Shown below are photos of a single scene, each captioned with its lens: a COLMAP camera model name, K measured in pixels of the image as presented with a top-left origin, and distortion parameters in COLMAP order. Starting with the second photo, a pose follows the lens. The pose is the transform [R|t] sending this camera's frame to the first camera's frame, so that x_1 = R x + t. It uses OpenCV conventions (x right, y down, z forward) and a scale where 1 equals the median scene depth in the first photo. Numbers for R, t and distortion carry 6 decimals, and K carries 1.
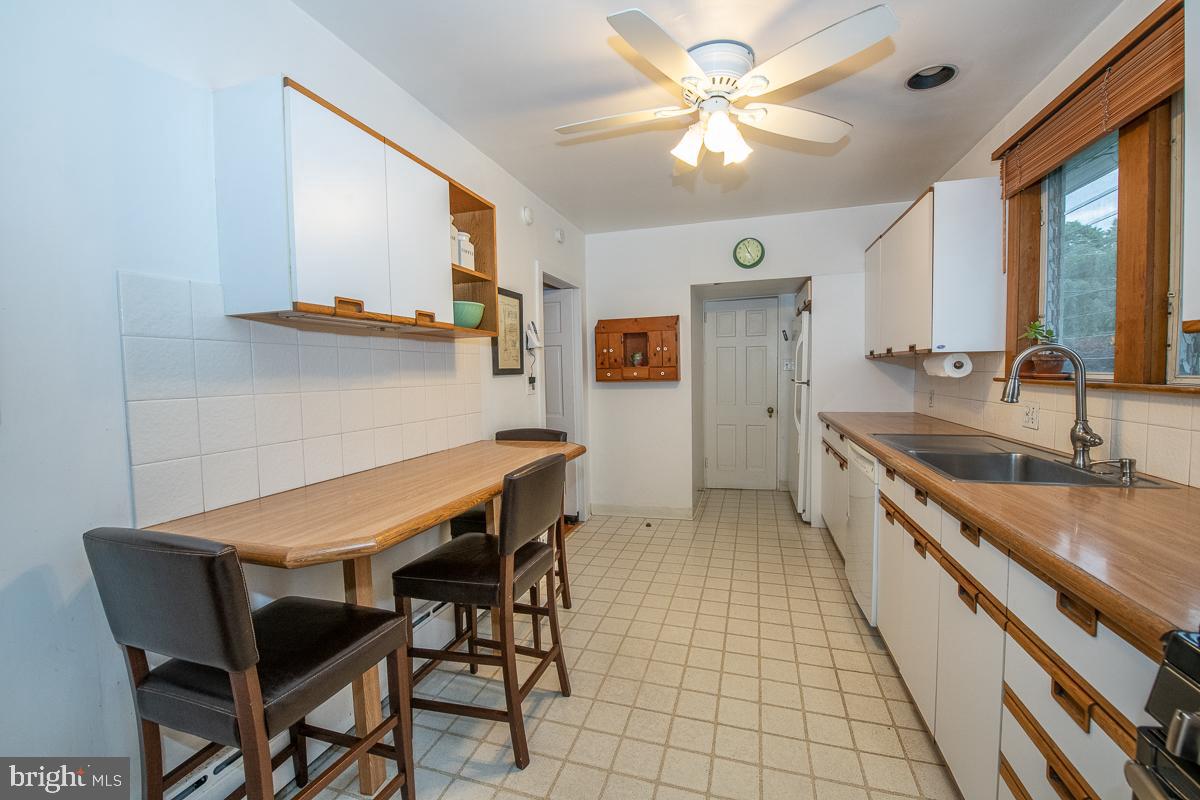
lens RADIAL K [[473.6, 0, 609.0], [0, 473.6, 400.0], [0, 0, 1]] dist [-0.016260, -0.001265]
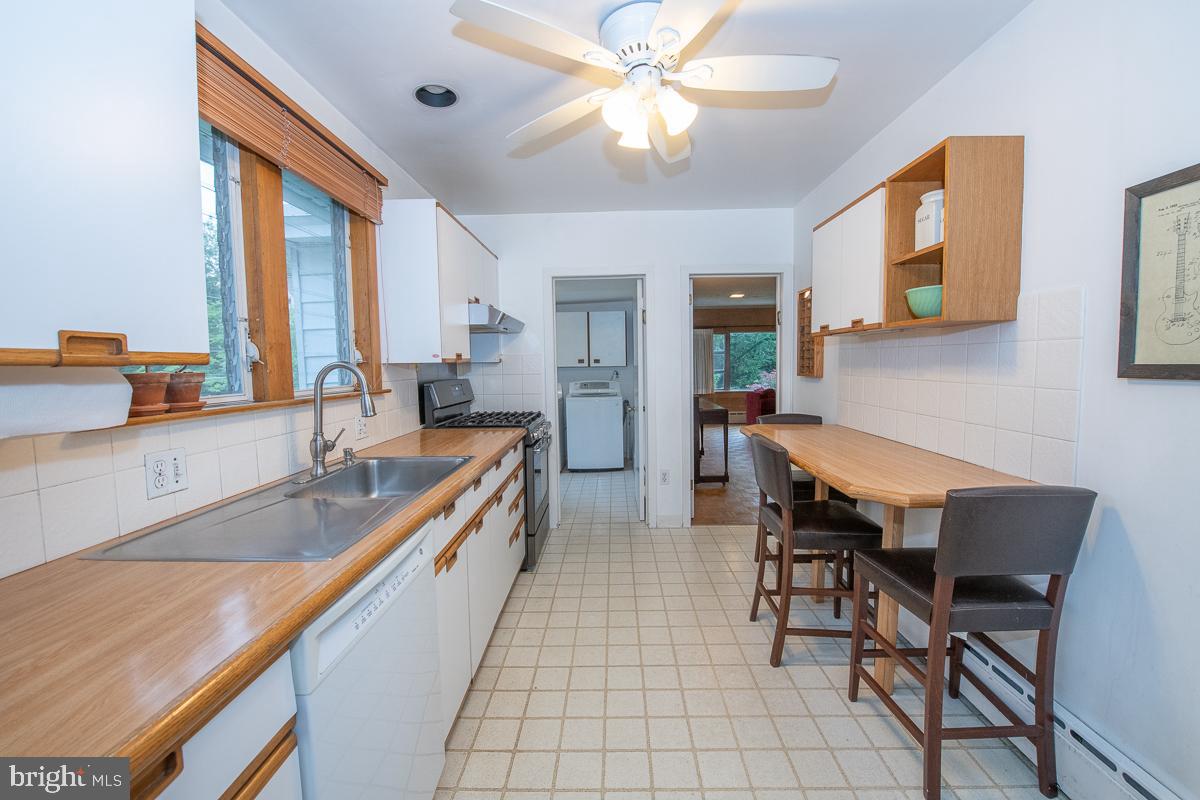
lens RADIAL K [[473.6, 0, 607.3], [0, 473.6, 395.0], [0, 0, 1]] dist [-0.016260, -0.001265]
pose [[-0.961035, 0.050724, -0.271733, 0.498016], [0.016033, 0.991594, 0.128394, -0.132857], [0.275961, 0.119035, -0.953770, 1.681520]]
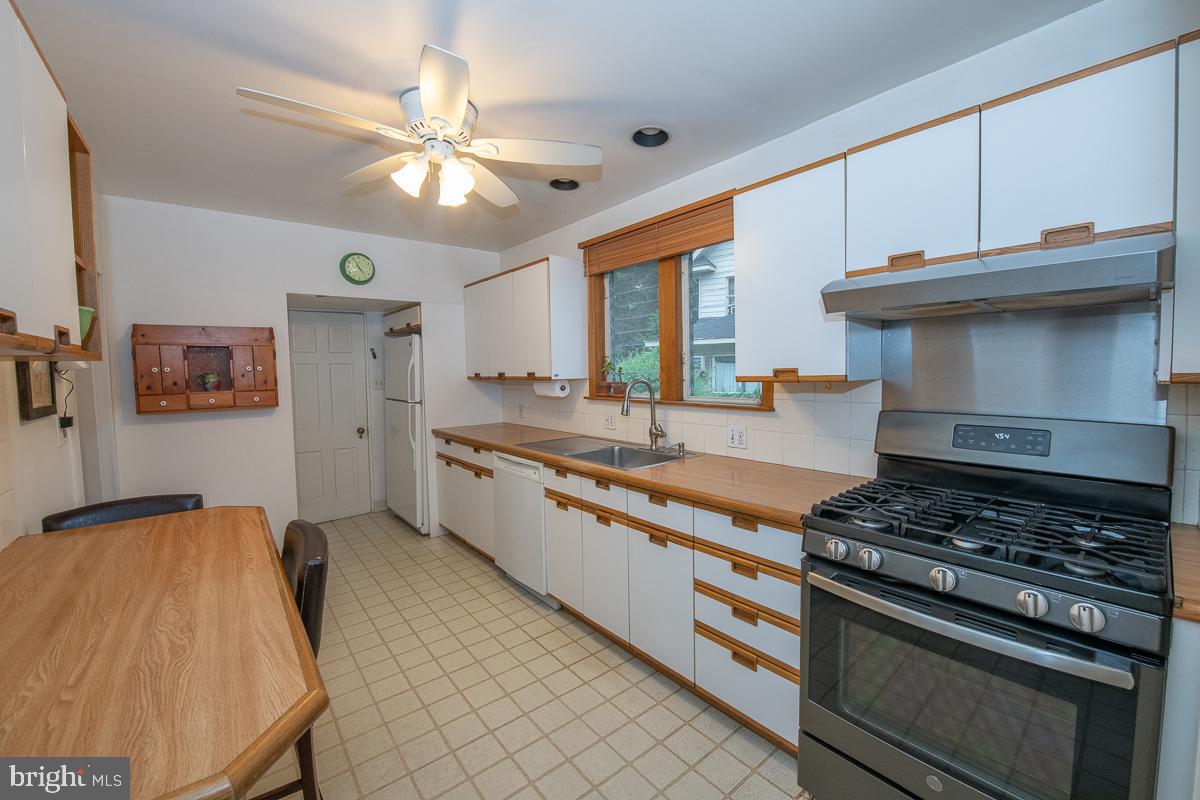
lens RADIAL K [[473.6, 0, 602.6], [0, 473.6, 401.2], [0, 0, 1]] dist [-0.016260, -0.001265]
pose [[0.560481, -0.045592, 0.826911, -0.395543], [0.058354, 0.998176, 0.015482, -0.055784], [-0.826109, 0.039576, 0.562119, 0.127740]]
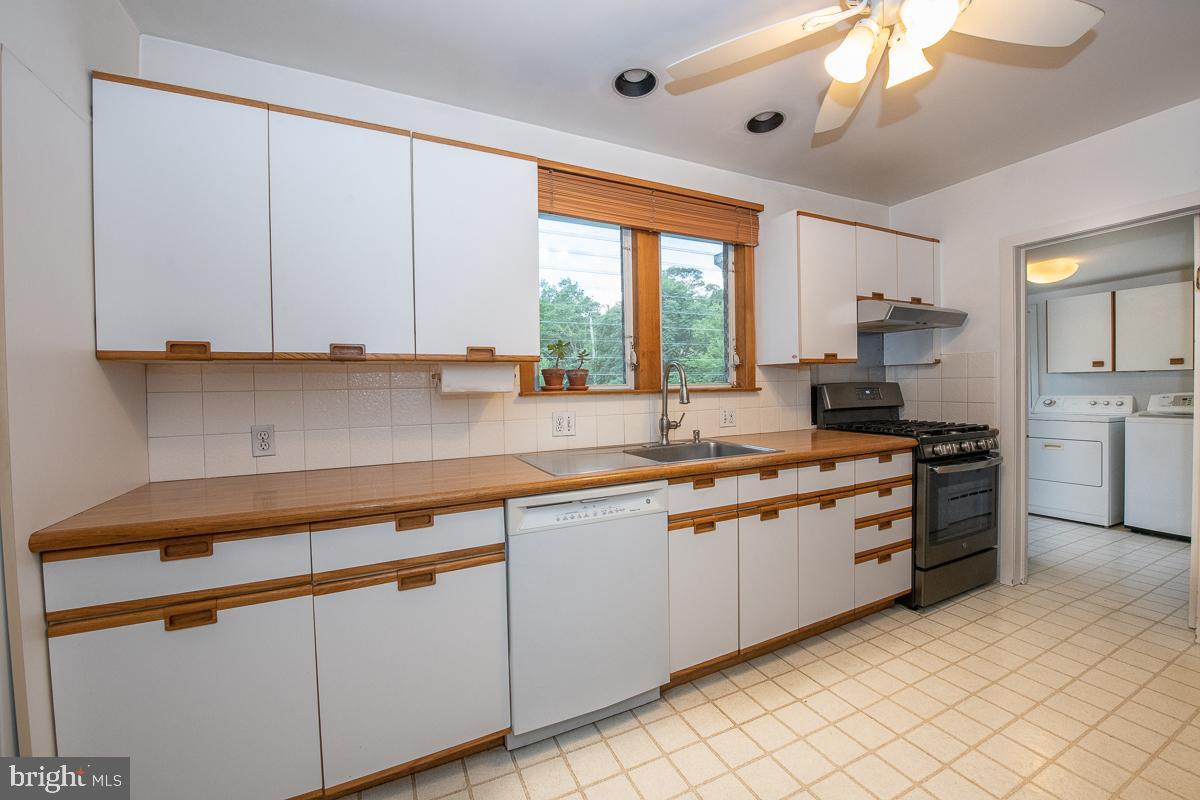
lens RADIAL K [[473.6, 0, 609.3], [0, 473.6, 395.5], [0, 0, 1]] dist [-0.016260, -0.001265]
pose [[-0.681357, 0.015925, 0.731778, 0.009973], [0.074082, 0.996130, 0.047300, -0.078095], [-0.728193, 0.086440, -0.679899, 1.636327]]
